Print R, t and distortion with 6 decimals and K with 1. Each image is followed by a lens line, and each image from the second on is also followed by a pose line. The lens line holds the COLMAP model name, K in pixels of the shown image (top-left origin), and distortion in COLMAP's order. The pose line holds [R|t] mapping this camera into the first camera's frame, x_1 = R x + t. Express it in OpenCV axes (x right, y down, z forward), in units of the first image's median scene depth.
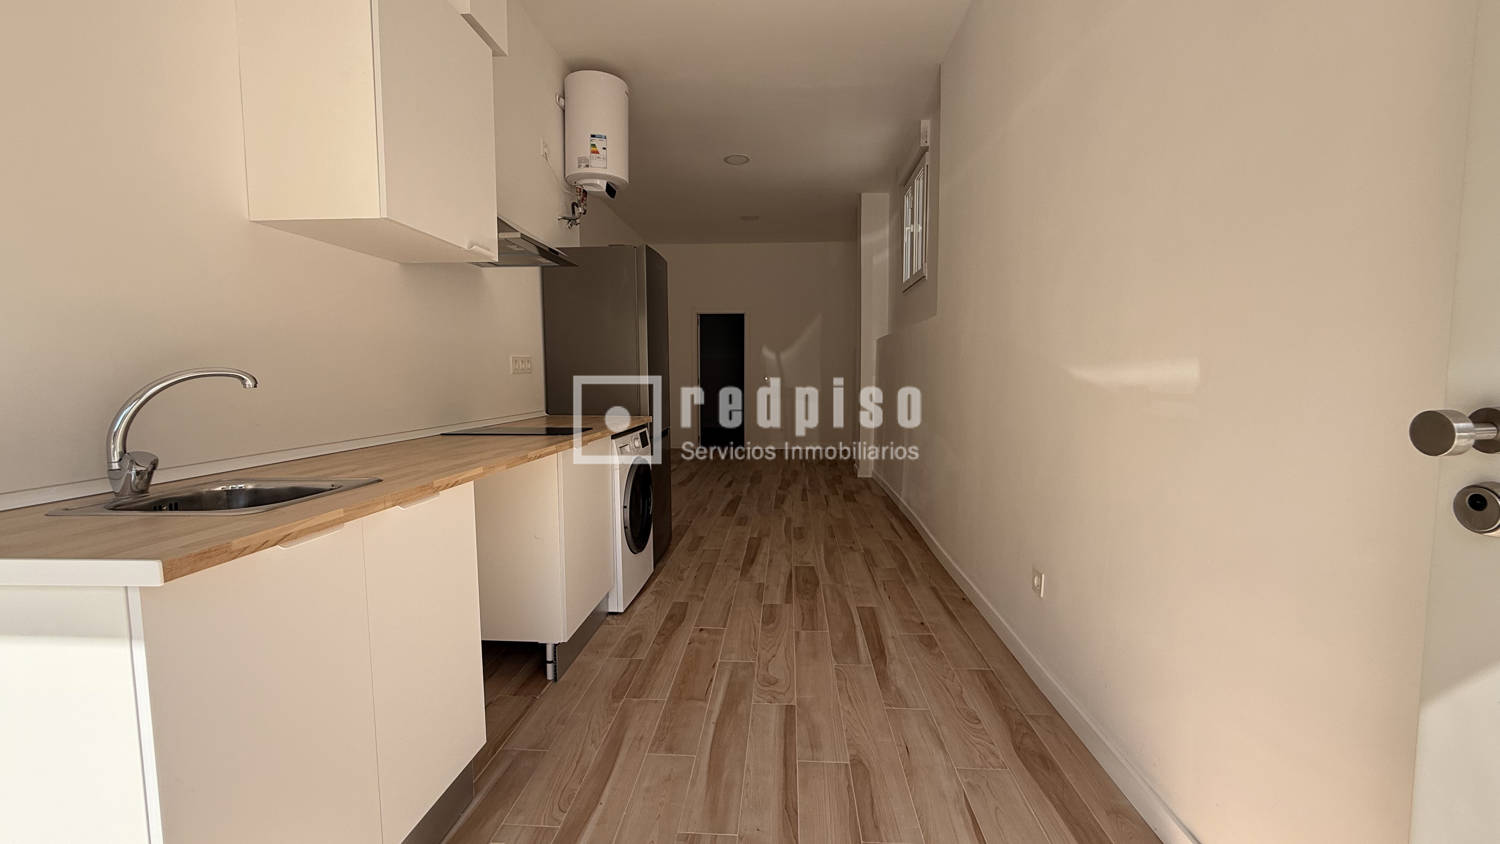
lens RADIAL K [[601.5, 0, 747.4], [0, 601.5, 420.4], [0, 0, 1]] dist [0.000772, 0.000369]
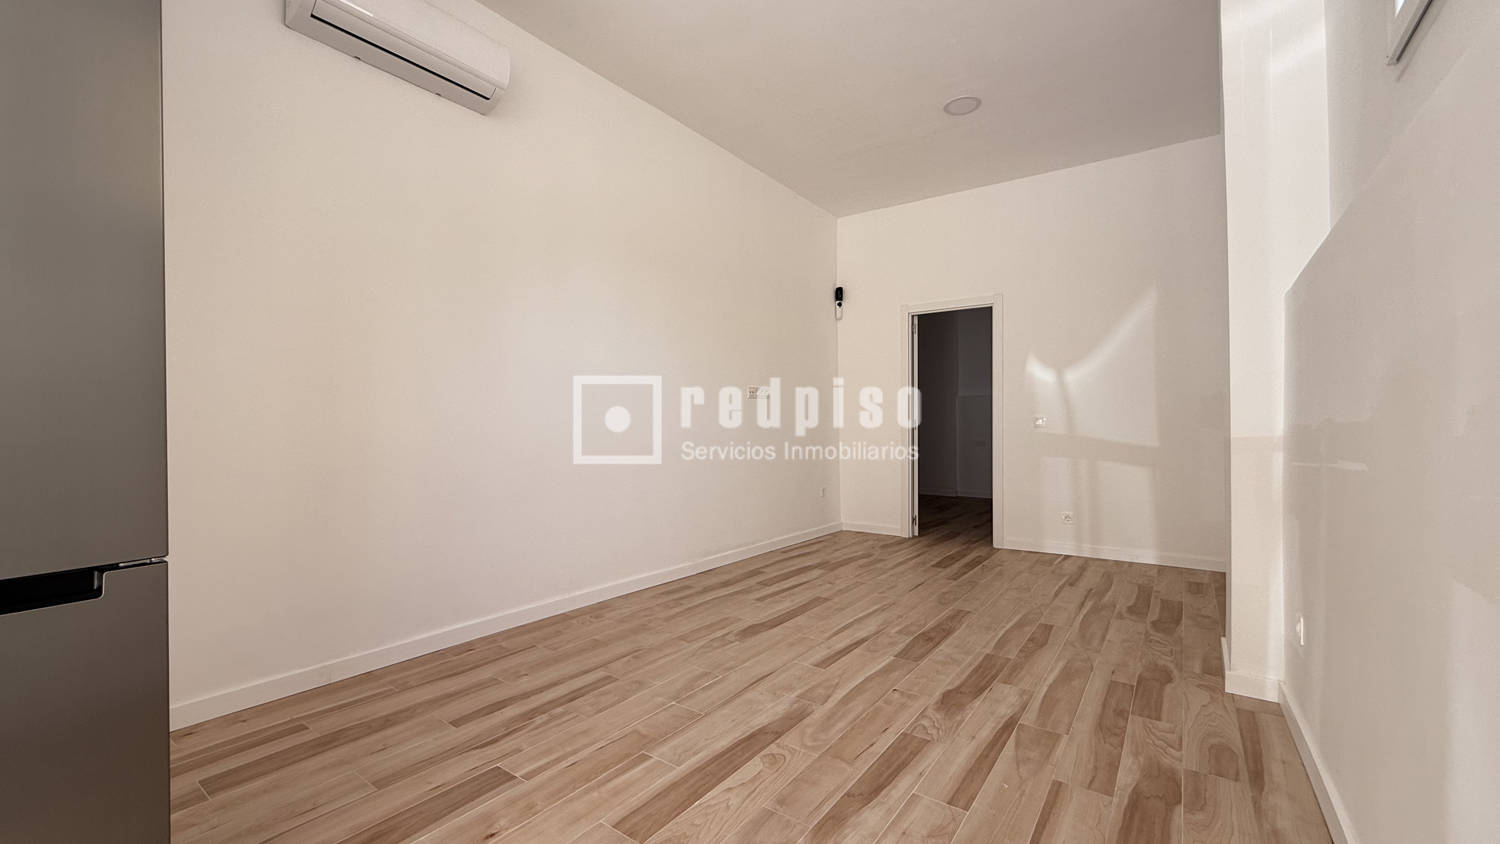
lens RADIAL K [[601.5, 0, 747.4], [0, 601.5, 420.4], [0, 0, 1]] dist [0.000772, 0.000369]
pose [[0.846114, -0.002674, -0.532995, 0.322076], [-0.044468, 0.996147, -0.075590, -0.053045], [0.531144, 0.087659, 0.842735, 1.300206]]
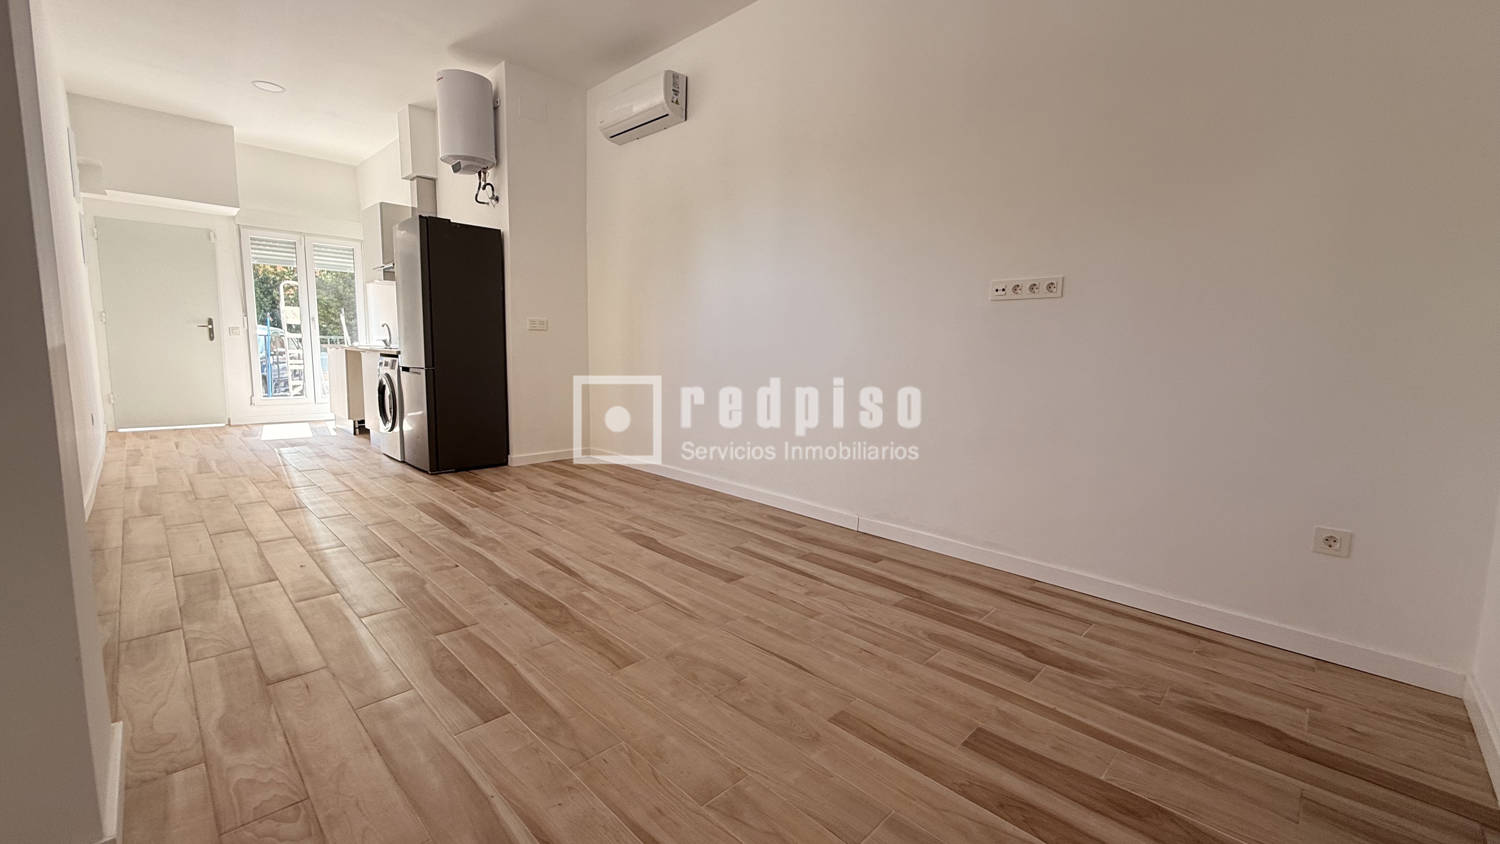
lens RADIAL K [[601.5, 0, 747.4], [0, 601.5, 420.4], [0, 0, 1]] dist [0.000772, 0.000369]
pose [[-0.654539, 0.077878, -0.752006, 0.426135], [-0.083744, 0.981091, 0.174492, -0.161651], [0.751376, 0.177188, -0.635641, 2.709589]]
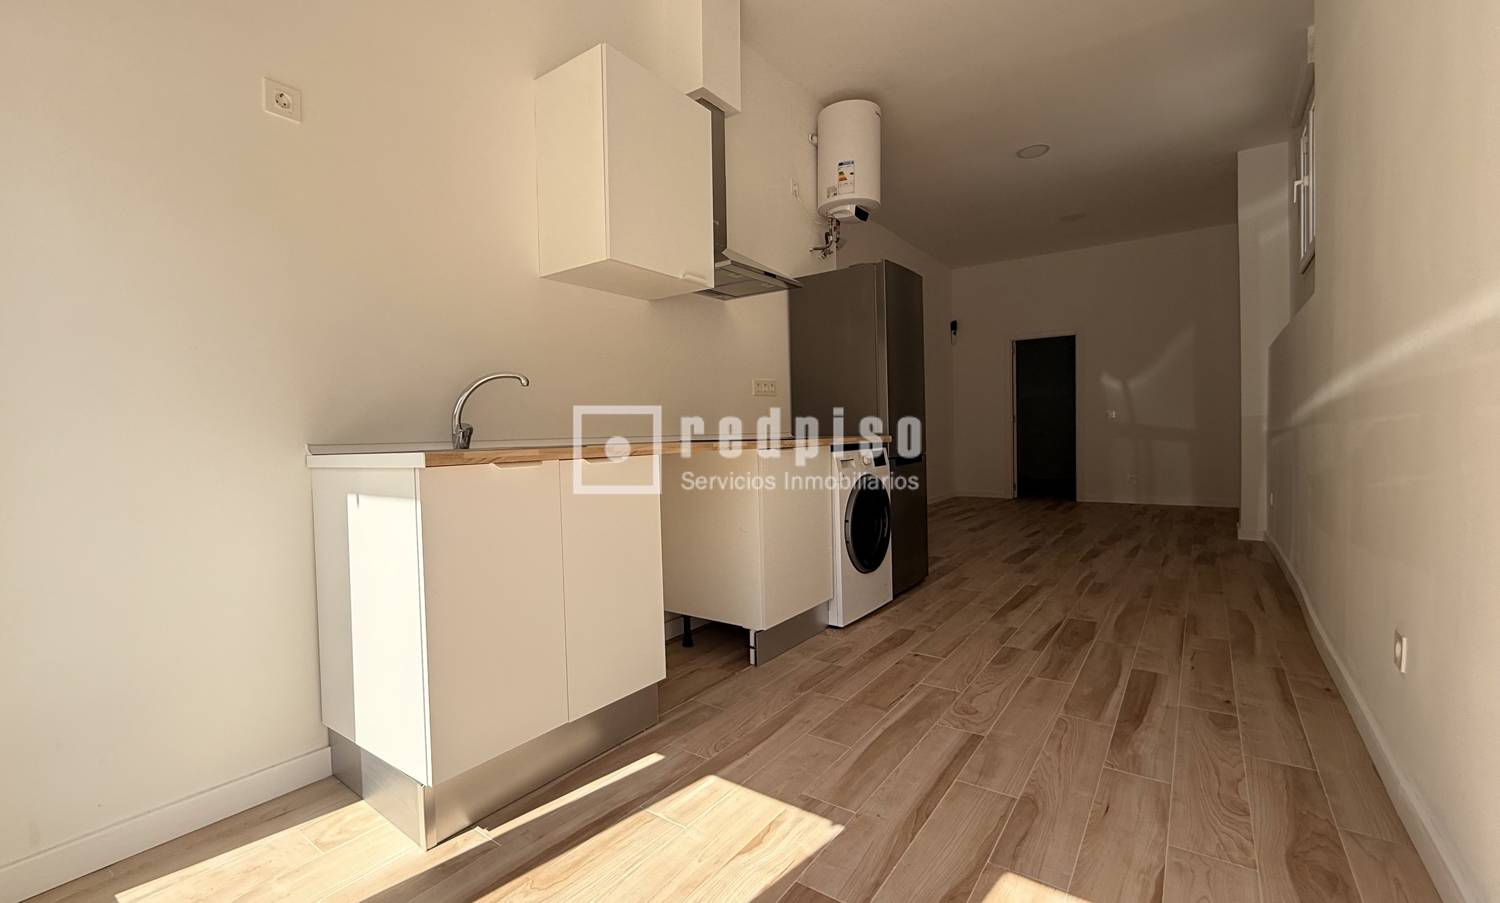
lens RADIAL K [[644.7, 0, 692.5], [0, 644.7, 449.2], [0, 0, 1]] dist [0.000104, 0.000191]
pose [[0.824926, -0.002806, -0.565233, 0.192119], [-0.022633, 0.999022, -0.037991, 0.072653], [0.564787, 0.044133, 0.824056, -0.028114]]
